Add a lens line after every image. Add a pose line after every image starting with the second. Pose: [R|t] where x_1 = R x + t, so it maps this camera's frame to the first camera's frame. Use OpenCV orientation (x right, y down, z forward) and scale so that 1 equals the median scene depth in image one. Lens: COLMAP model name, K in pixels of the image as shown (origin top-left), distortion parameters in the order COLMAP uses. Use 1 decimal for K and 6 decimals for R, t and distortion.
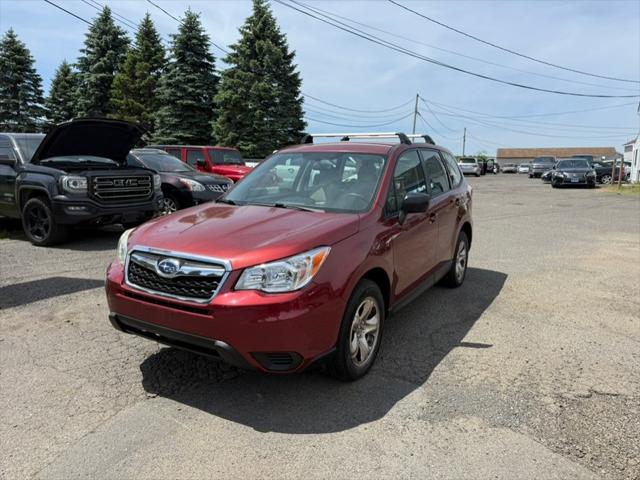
lens RADIAL K [[449.8, 0, 324.5], [0, 449.8, 242.7], [0, 0, 1]] dist [0.046429, -0.058150]
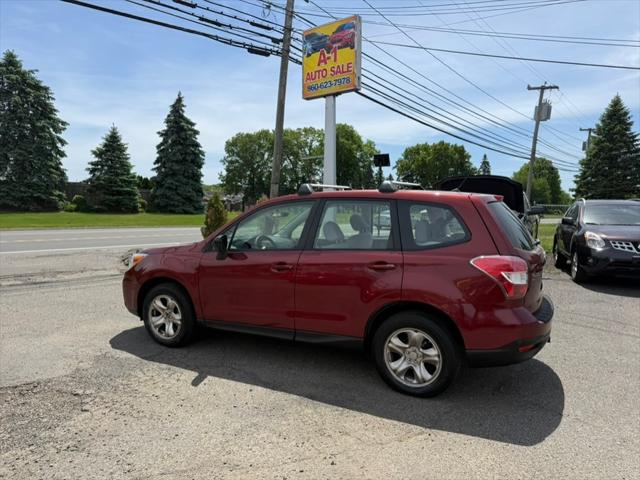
lens RADIAL K [[449.8, 0, 323.3], [0, 449.8, 241.8], [0, 0, 1]] dist [0.046429, -0.058150]
pose [[0.064476, 0.077279, -0.994923, 1.039808], [-0.188477, 0.979996, 0.063905, -0.162984], [0.979959, 0.183399, 0.077752, 0.854595]]
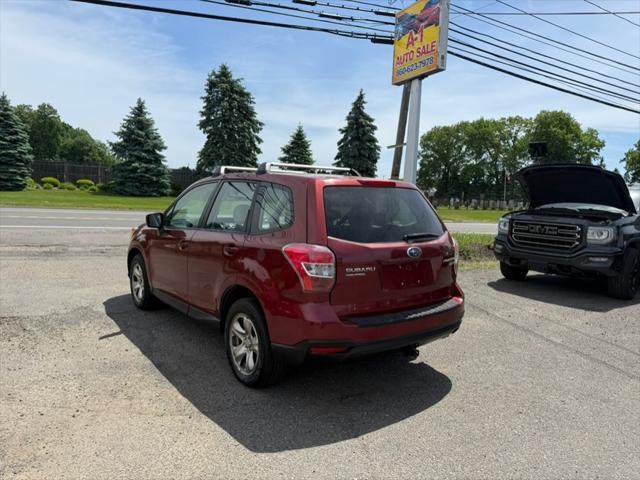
lens RADIAL K [[449.8, 0, 323.7], [0, 449.8, 246.5], [0, 0, 1]] dist [0.046429, -0.058150]
pose [[-0.363753, 0.085953, -0.927521, 0.931553], [-0.207949, 0.963111, 0.170804, -0.254301], [0.907988, 0.255007, -0.332460, 1.401559]]
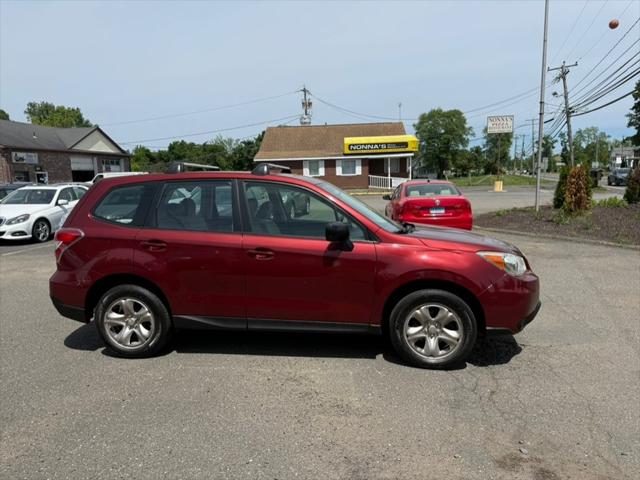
lens RADIAL K [[449.8, 0, 317.3], [0, 449.8, 239.8], [0, 0, 1]] dist [0.046429, -0.058150]
pose [[-0.389714, -0.117872, 0.913361, -0.853333], [0.176795, 0.963753, 0.199810, -0.246211], [-0.903807, 0.239346, -0.354749, 1.209809]]
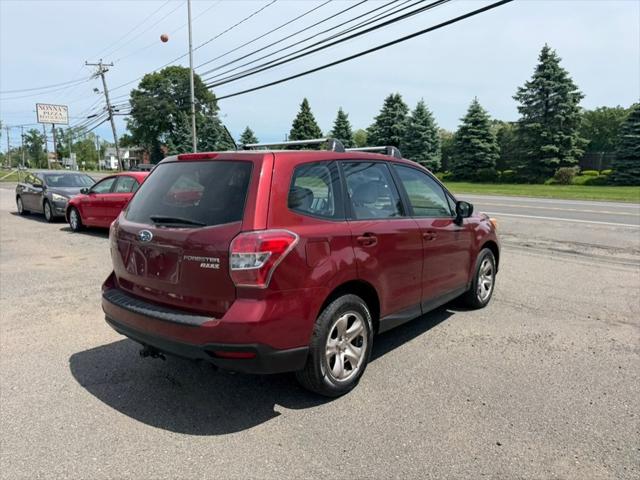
lens RADIAL K [[449.8, 0, 325.0], [0, 449.8, 244.6], [0, 0, 1]] dist [0.046429, -0.058150]
pose [[-0.989055, -0.031132, 0.144225, -0.036350], [0.017352, 0.946161, 0.323231, -0.331680], [-0.146523, 0.322196, -0.935265, 1.808191]]
